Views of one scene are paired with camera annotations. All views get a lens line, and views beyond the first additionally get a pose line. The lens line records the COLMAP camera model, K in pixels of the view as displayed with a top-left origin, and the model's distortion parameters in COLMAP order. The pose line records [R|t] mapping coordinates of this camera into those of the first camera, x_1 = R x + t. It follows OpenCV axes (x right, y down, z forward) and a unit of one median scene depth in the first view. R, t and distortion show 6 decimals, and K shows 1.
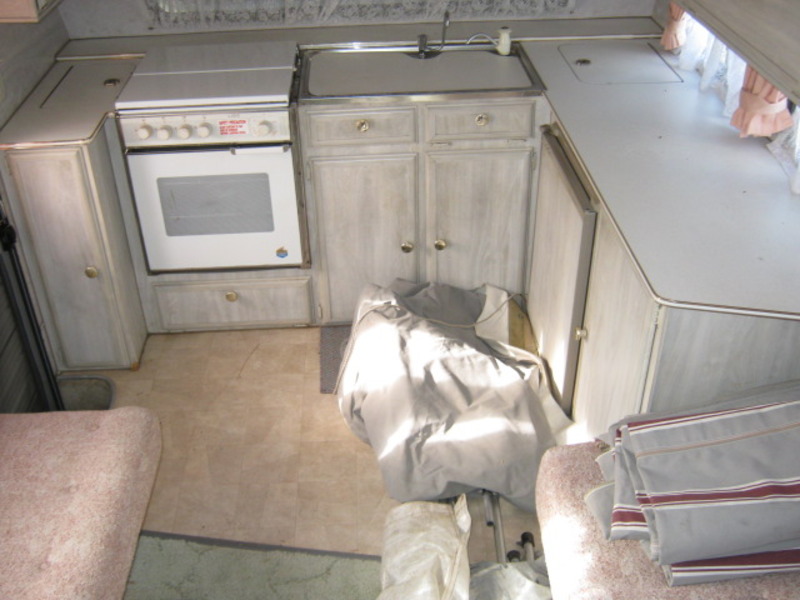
lens RADIAL K [[886.3, 0, 399.7], [0, 886.3, 296.9], [0, 0, 1]] dist [-0.088831, 0.000000]
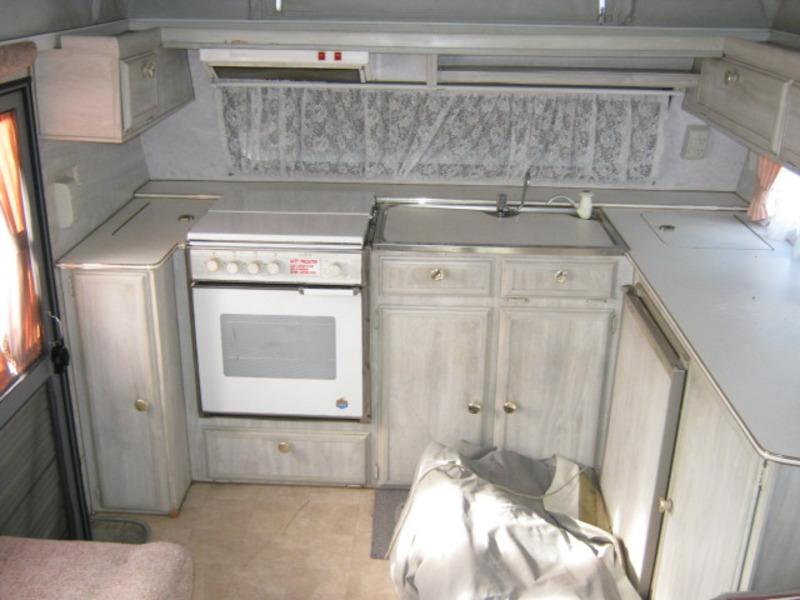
lens RADIAL K [[886.3, 0, 400.1], [0, 886.3, 298.5], [0, 0, 1]] dist [-0.088831, 0.000000]
pose [[0.995634, 0.062154, -0.069638, -0.012978], [-0.075969, 0.973062, -0.217668, 0.044772], [0.054233, 0.222008, 0.973535, 0.060813]]
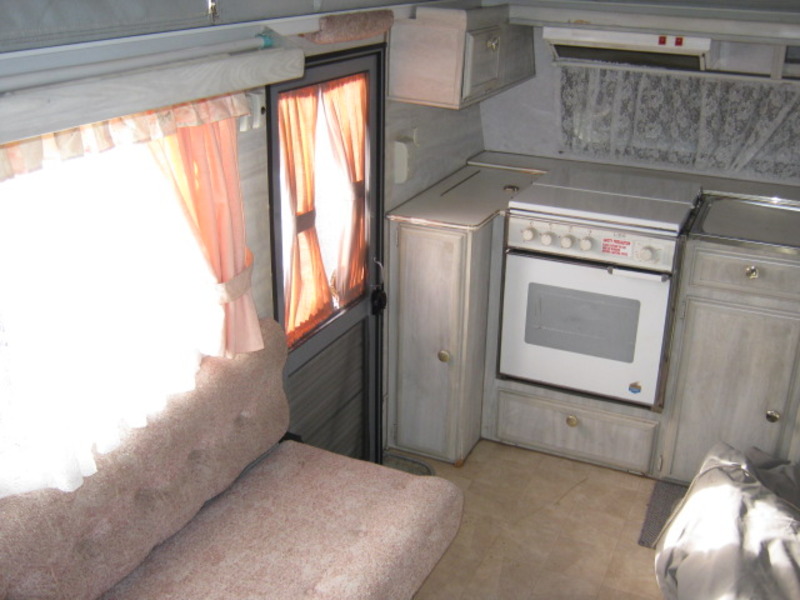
lens RADIAL K [[886.3, 0, 397.3], [0, 886.3, 299.9], [0, 0, 1]] dist [-0.088831, 0.000000]
pose [[0.885960, 0.203041, -0.416953, 0.015964], [-0.282595, 0.949227, -0.138231, 0.066659], [0.367717, 0.240296, 0.898355, 0.039183]]
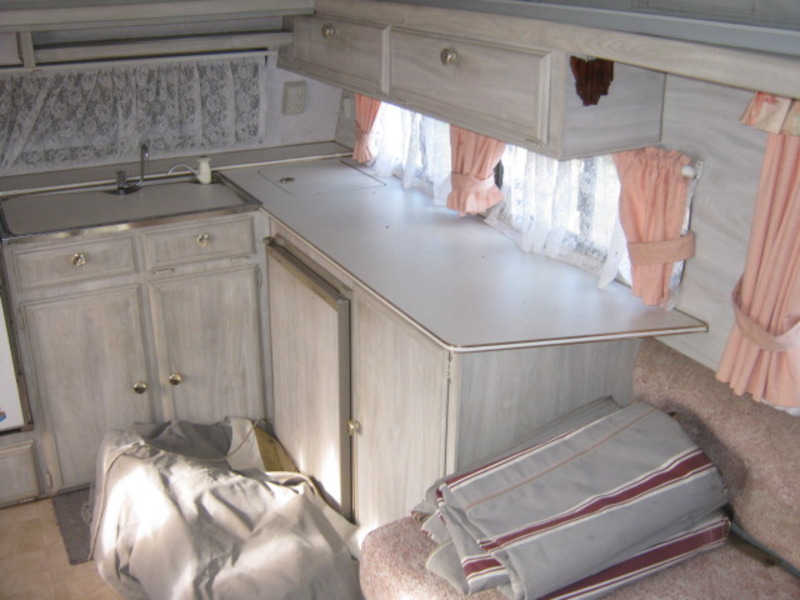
lens RADIAL K [[886.3, 0, 401.0], [0, 886.3, 297.3], [0, 0, 1]] dist [-0.088831, 0.000000]
pose [[0.912592, -0.130615, 0.387448, -0.092702], [0.208475, 0.963817, -0.166121, 0.066682], [-0.351731, 0.232373, 0.906801, 0.055764]]
